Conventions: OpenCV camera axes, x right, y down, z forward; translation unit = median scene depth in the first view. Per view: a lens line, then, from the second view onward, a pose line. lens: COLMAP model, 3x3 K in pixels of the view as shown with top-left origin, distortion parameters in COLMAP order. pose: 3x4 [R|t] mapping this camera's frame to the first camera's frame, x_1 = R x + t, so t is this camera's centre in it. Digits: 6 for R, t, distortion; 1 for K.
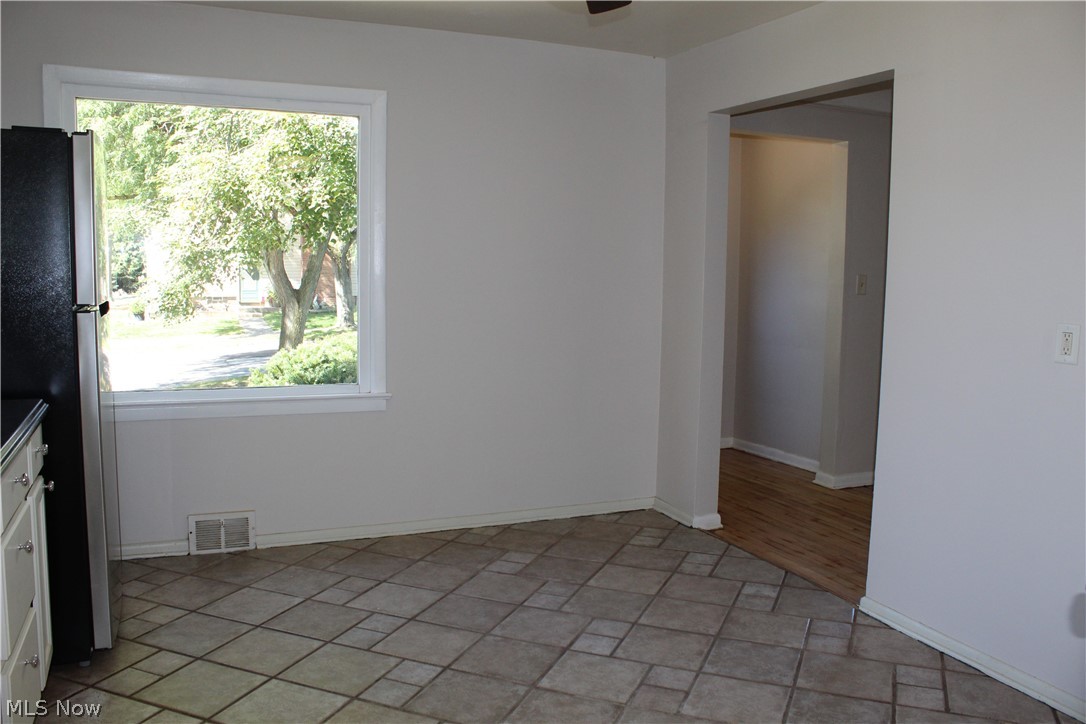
lens RADIAL K [[902.9, 0, 539.3], [0, 902.9, 367.6], [0, 0, 1]] dist [-0.168255, 0.160555]
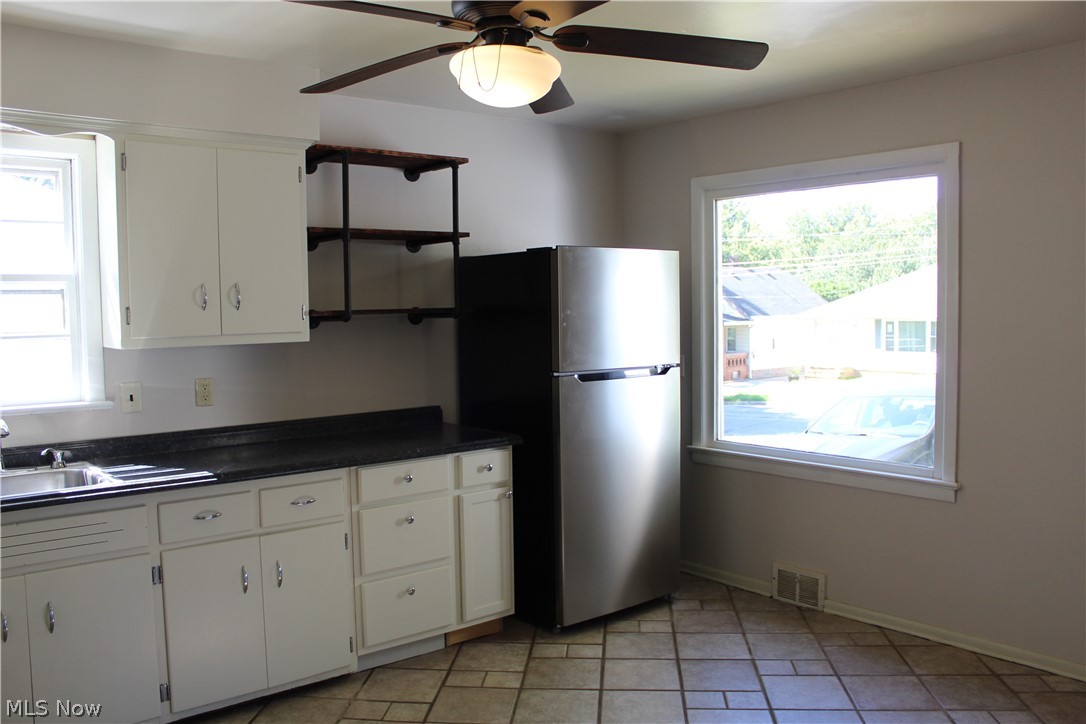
lens RADIAL K [[902.9, 0, 539.3], [0, 902.9, 367.6], [0, 0, 1]] dist [-0.168255, 0.160555]
pose [[0.299071, 0.046211, -0.953111, 0.559991], [-0.089901, 0.995749, 0.020069, -0.070439], [0.949987, 0.079684, 0.301954, 0.364256]]
